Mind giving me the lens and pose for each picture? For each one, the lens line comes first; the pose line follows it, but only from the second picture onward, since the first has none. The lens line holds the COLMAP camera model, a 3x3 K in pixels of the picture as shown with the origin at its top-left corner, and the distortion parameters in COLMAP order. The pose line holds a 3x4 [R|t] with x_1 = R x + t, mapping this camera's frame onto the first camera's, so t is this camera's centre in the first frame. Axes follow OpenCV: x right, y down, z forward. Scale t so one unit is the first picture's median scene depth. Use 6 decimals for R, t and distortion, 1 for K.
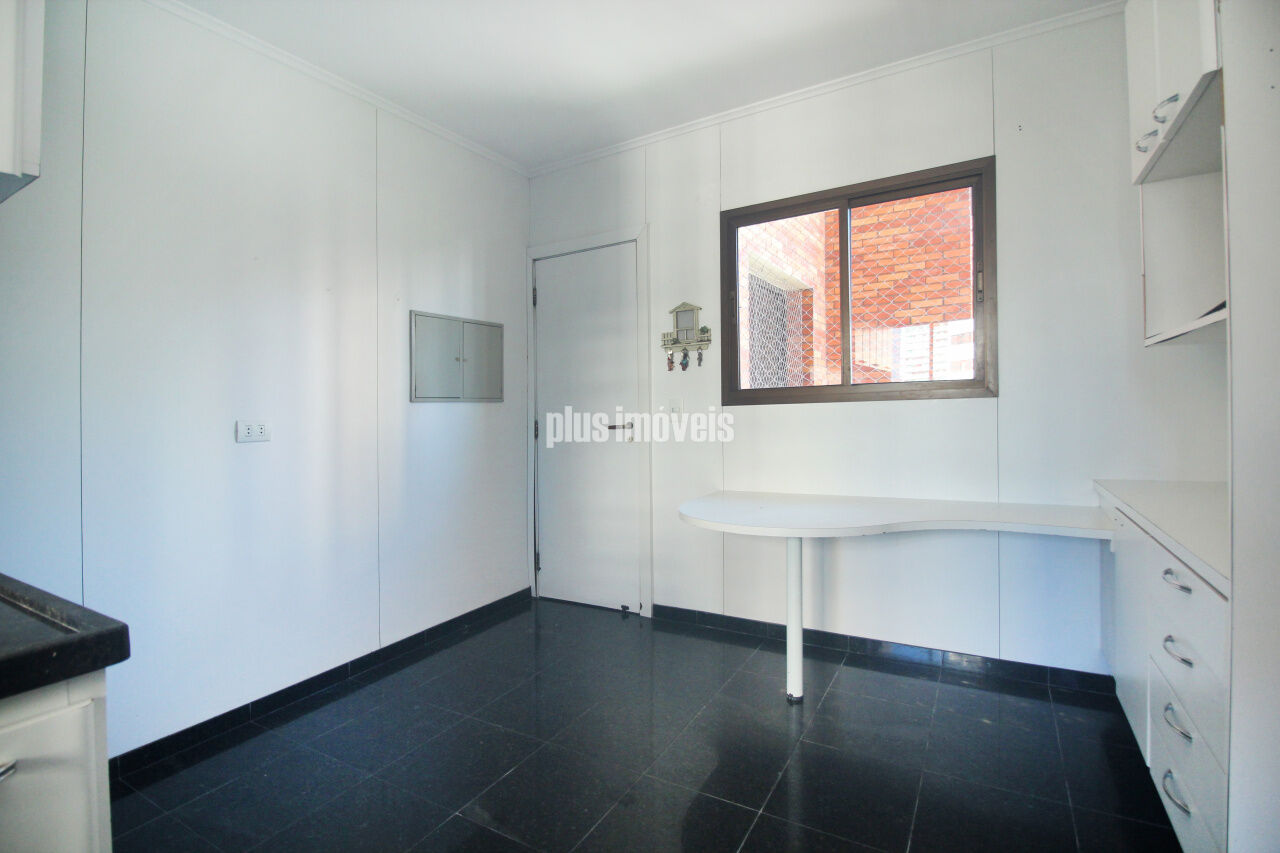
lens RADIAL K [[570.7, 0, 640.0], [0, 570.7, 426.5], [0, 0, 1]] dist [-0.001178, -0.012394]
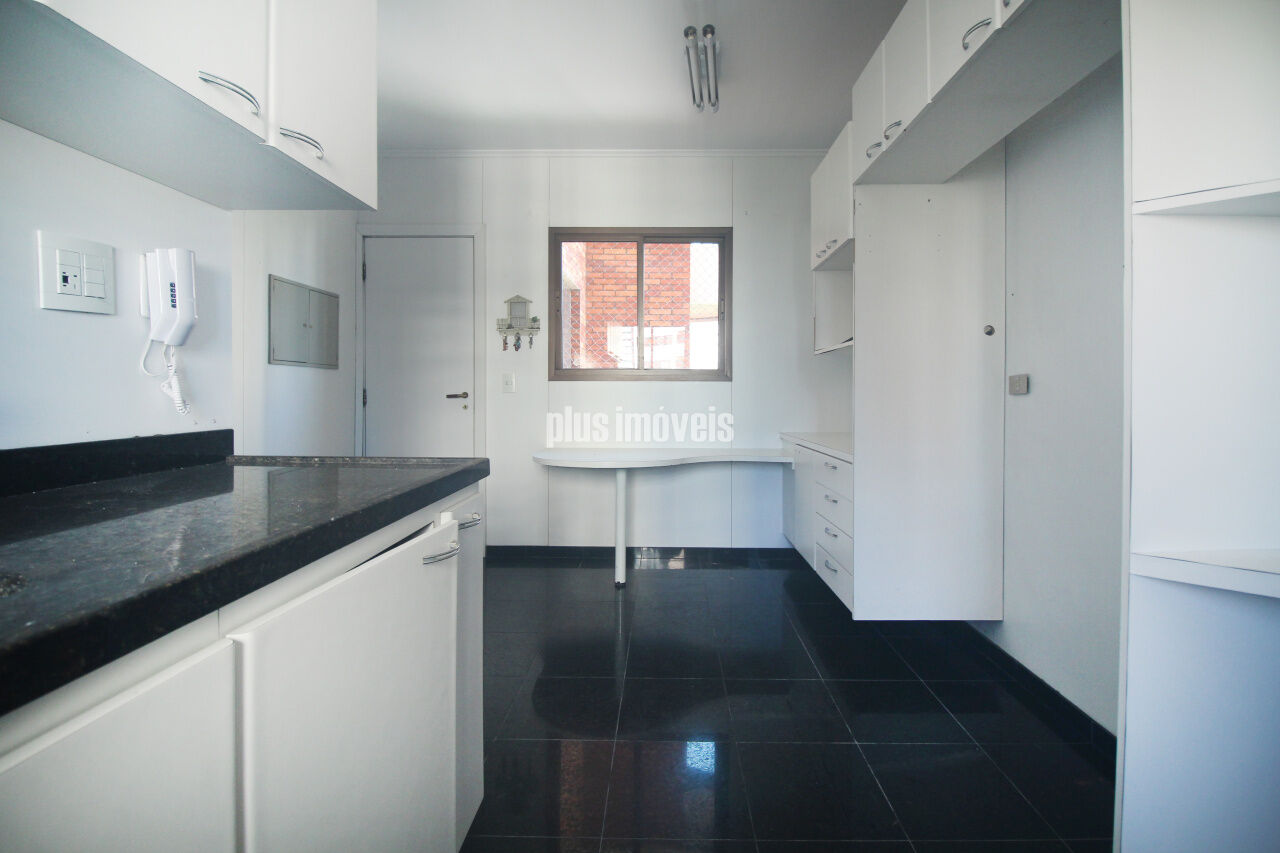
lens RADIAL K [[610.9, 0, 641.4], [0, 610.9, 419.5], [0, 0, 1]] dist [0.001117, -0.014246]
pose [[0.863840, 0.011571, 0.503633, -0.352838], [-0.012573, 0.999920, -0.001409, 0.047872], [-0.503609, -0.005115, 0.863917, -0.269833]]
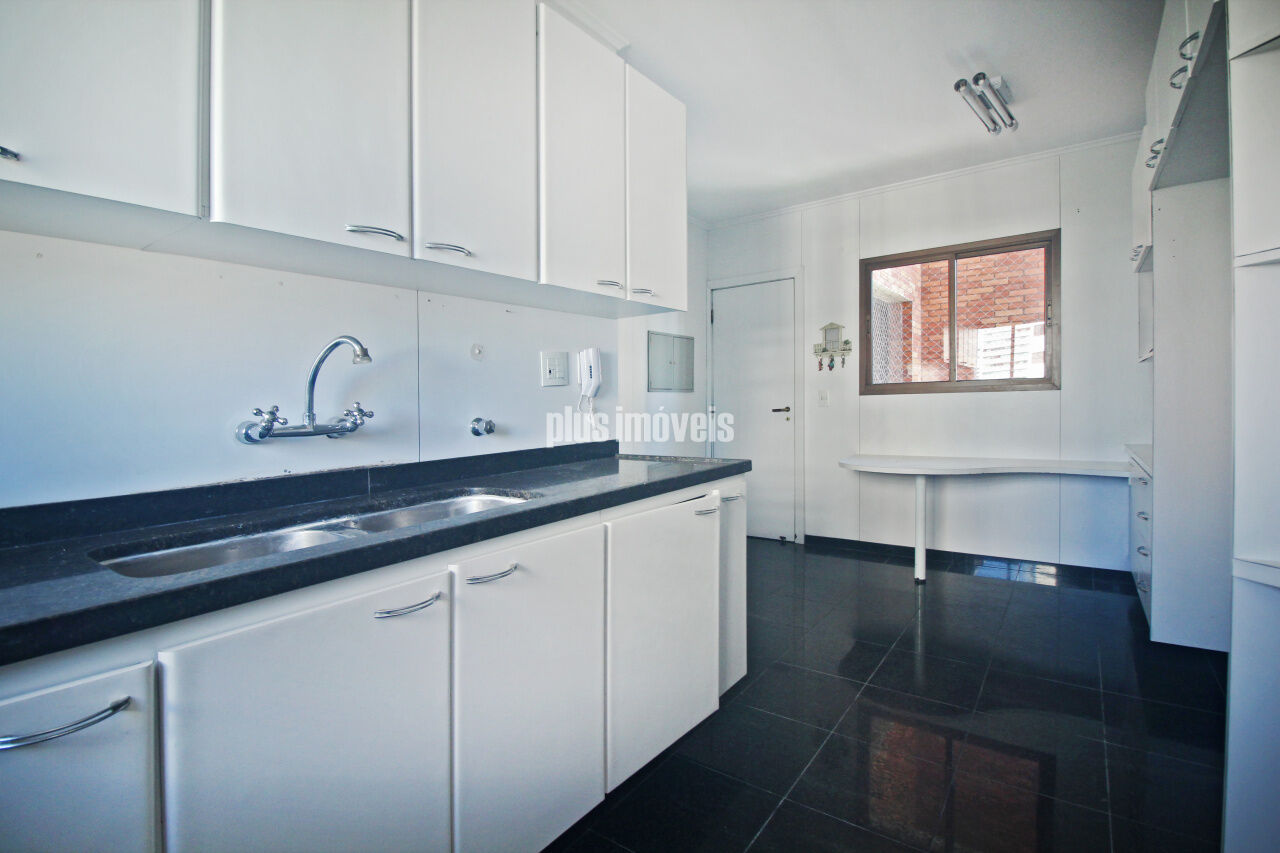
lens RADIAL K [[607.9, 0, 620.5], [0, 607.9, 424.6], [0, 0, 1]] dist [0.001558, -0.014296]
pose [[0.995262, 0.009059, -0.096806, -0.300065], [-0.008362, 0.999936, 0.007599, 0.030257], [0.096869, -0.006753, 0.995274, -0.569365]]
